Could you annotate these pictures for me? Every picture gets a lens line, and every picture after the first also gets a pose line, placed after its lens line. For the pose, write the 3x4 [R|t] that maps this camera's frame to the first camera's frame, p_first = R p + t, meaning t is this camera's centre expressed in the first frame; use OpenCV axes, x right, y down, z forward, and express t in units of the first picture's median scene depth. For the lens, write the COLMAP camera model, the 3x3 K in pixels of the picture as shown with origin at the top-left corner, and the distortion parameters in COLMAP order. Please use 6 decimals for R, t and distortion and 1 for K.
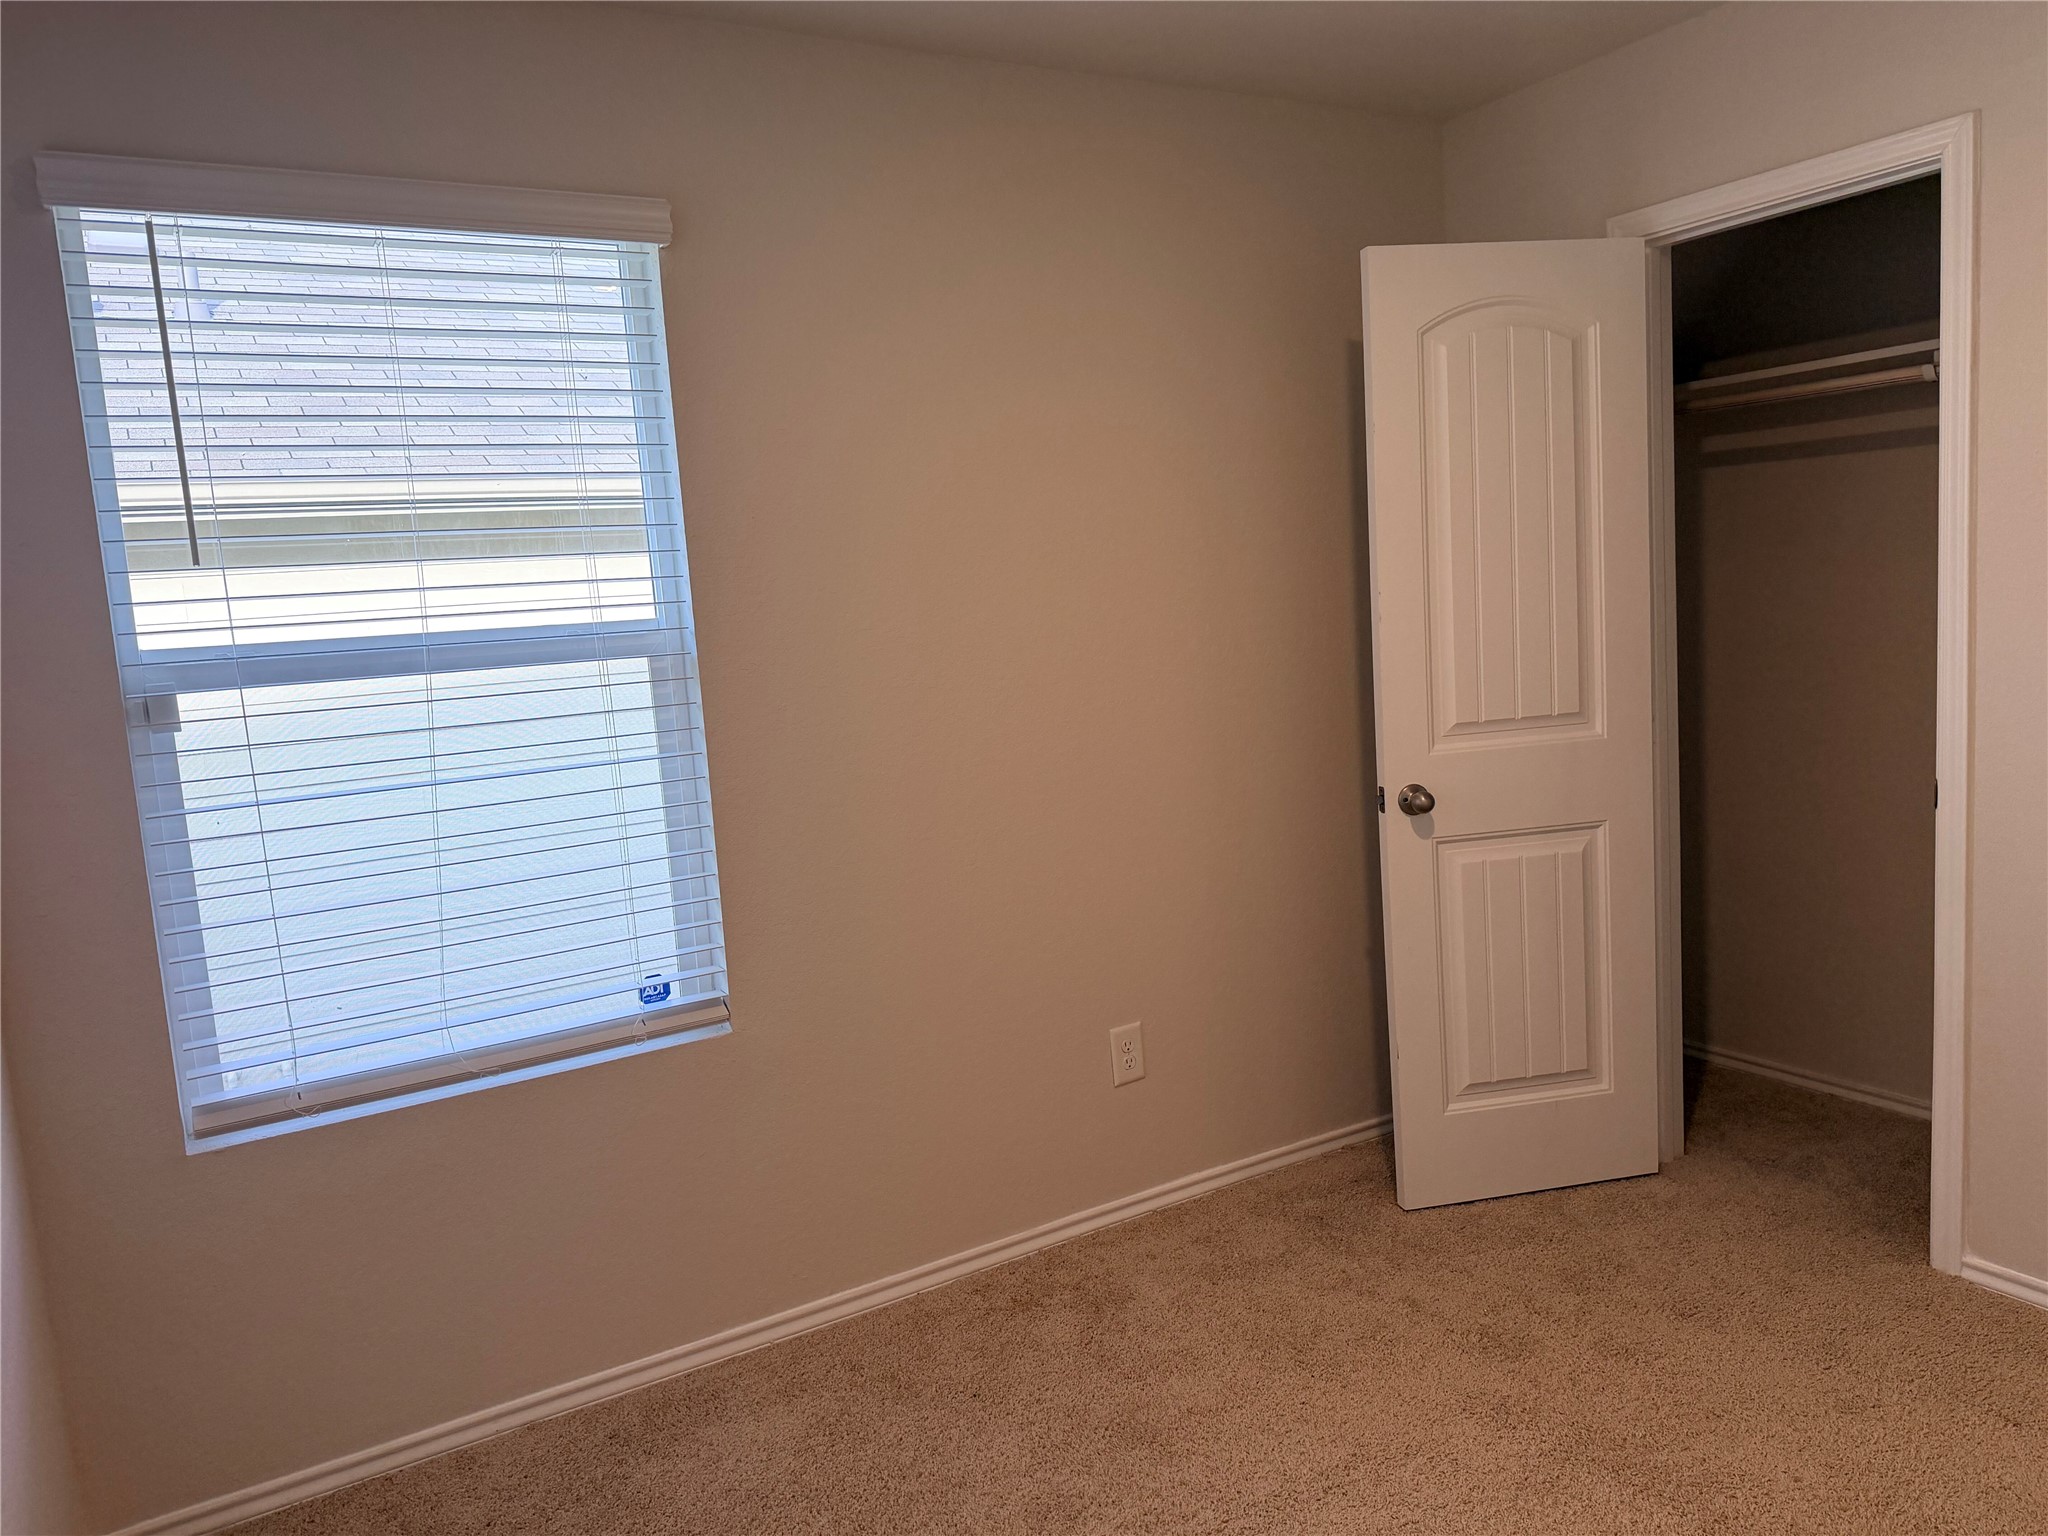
lens RADIAL K [[1443.6, 0, 1024.0], [0, 1443.6, 768.0], [0, 0, 1]] dist [0.001629, -0.001021]
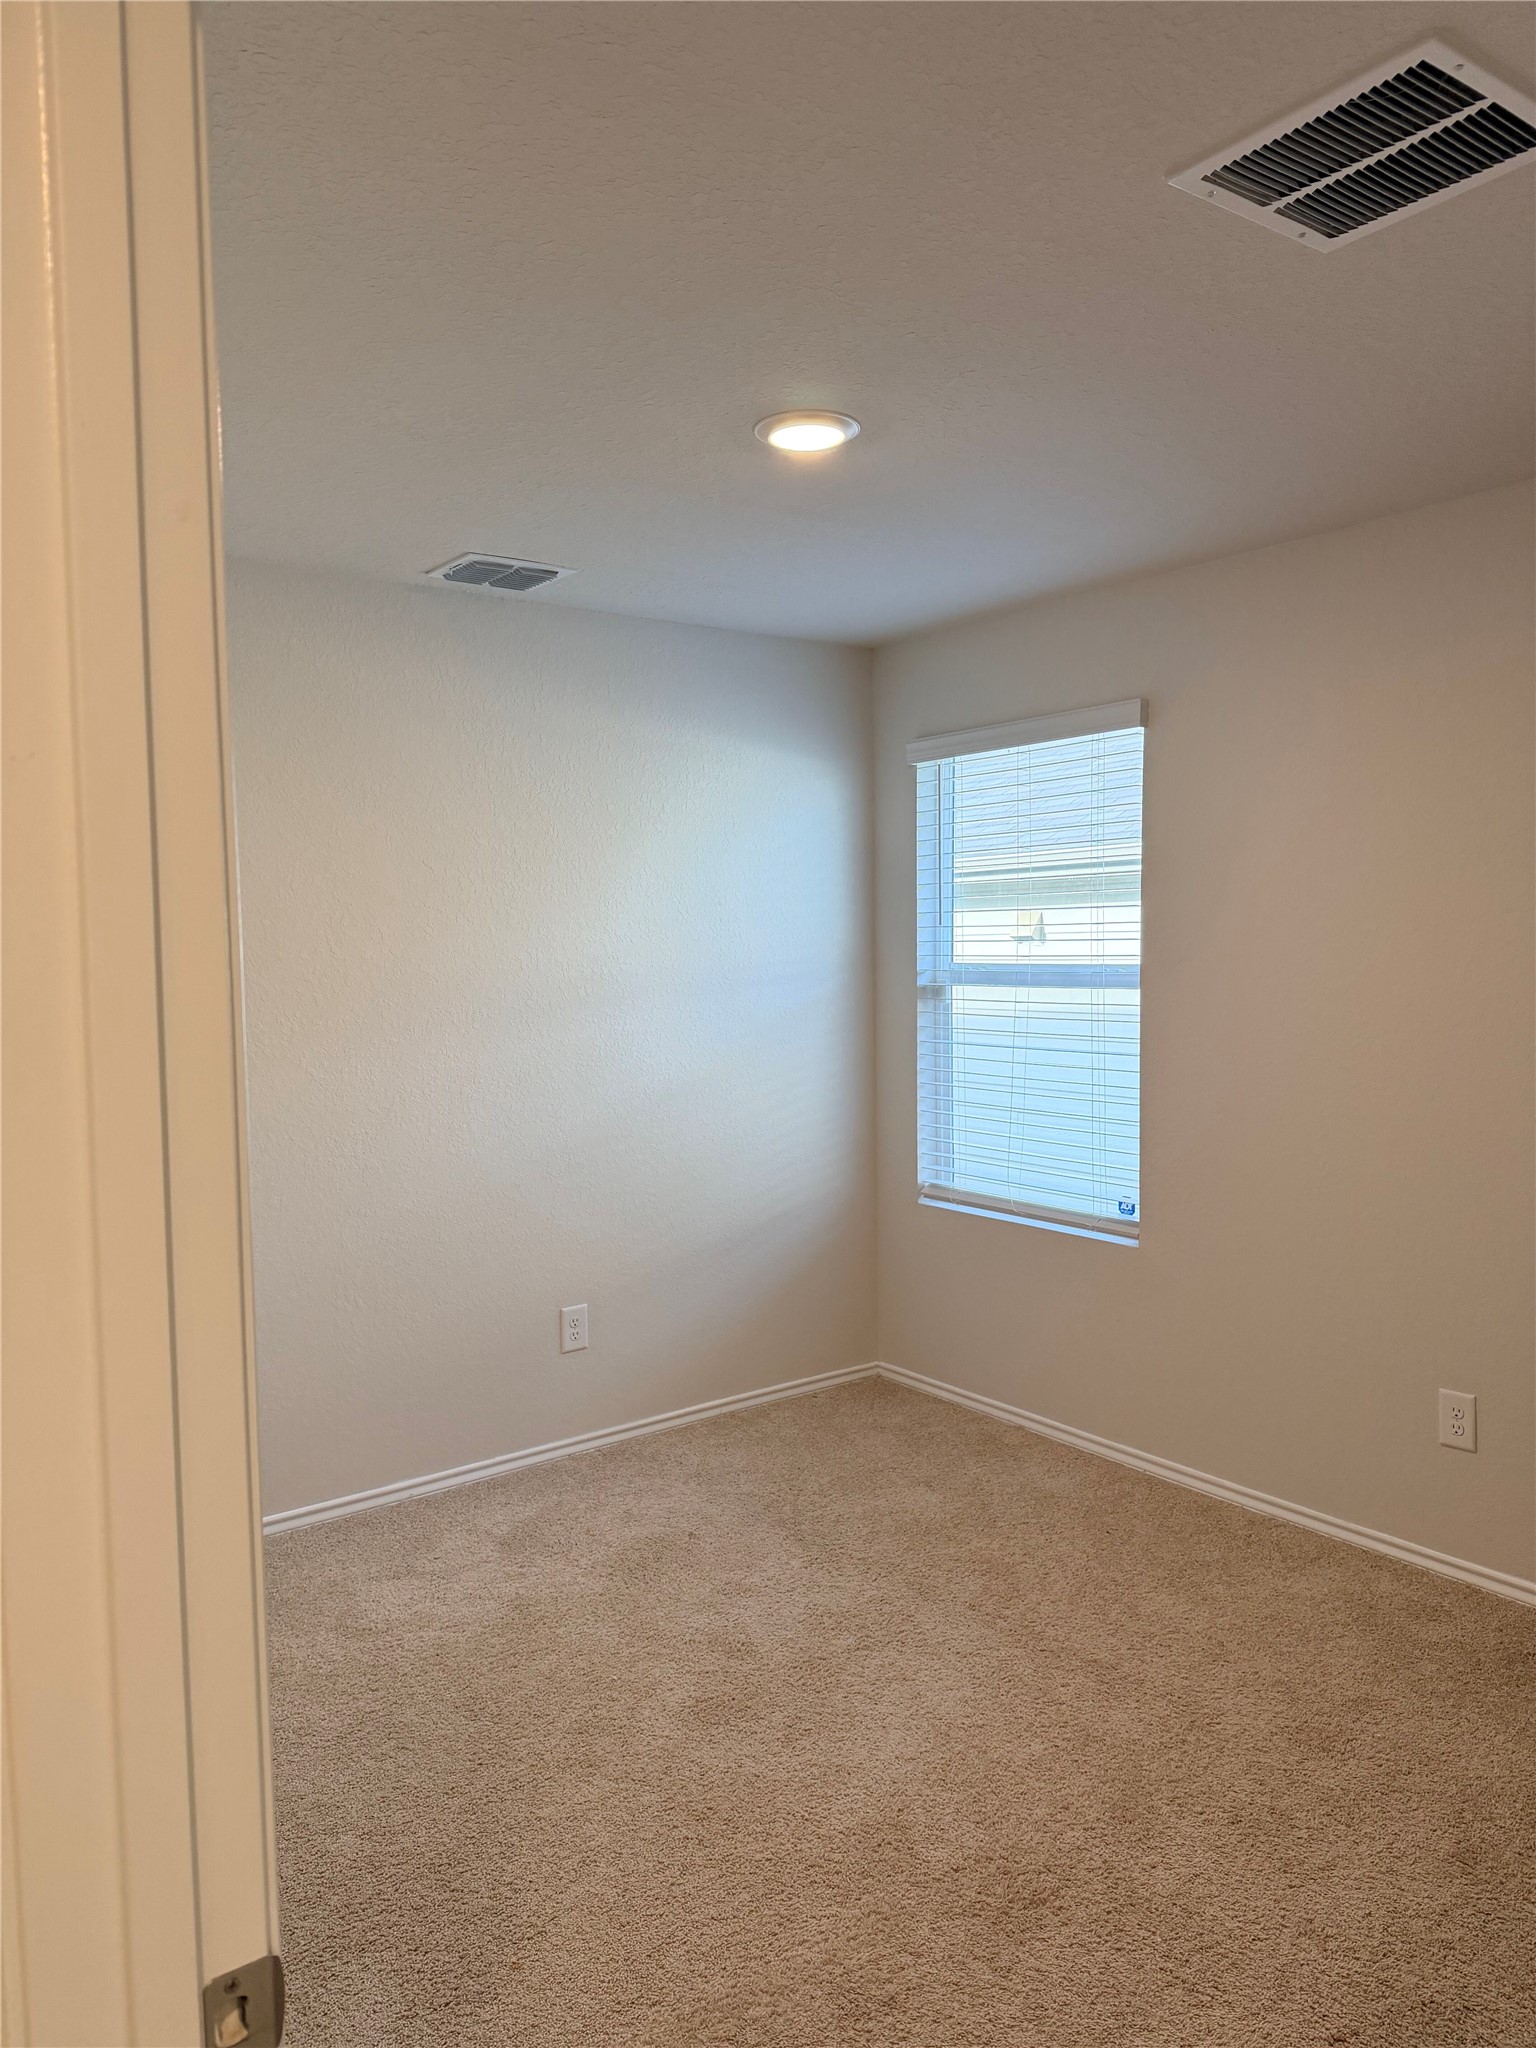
lens RADIAL K [[1443.6, 0, 768.0], [0, 1443.6, 1024.0], [0, 0, 1]] dist [0.001629, -0.001021]
pose [[0.091114, 0.119891, -0.988597, 1.309145], [-0.119329, 0.986888, 0.108686, -0.172633], [0.988665, 0.108066, 0.104226, 0.487429]]
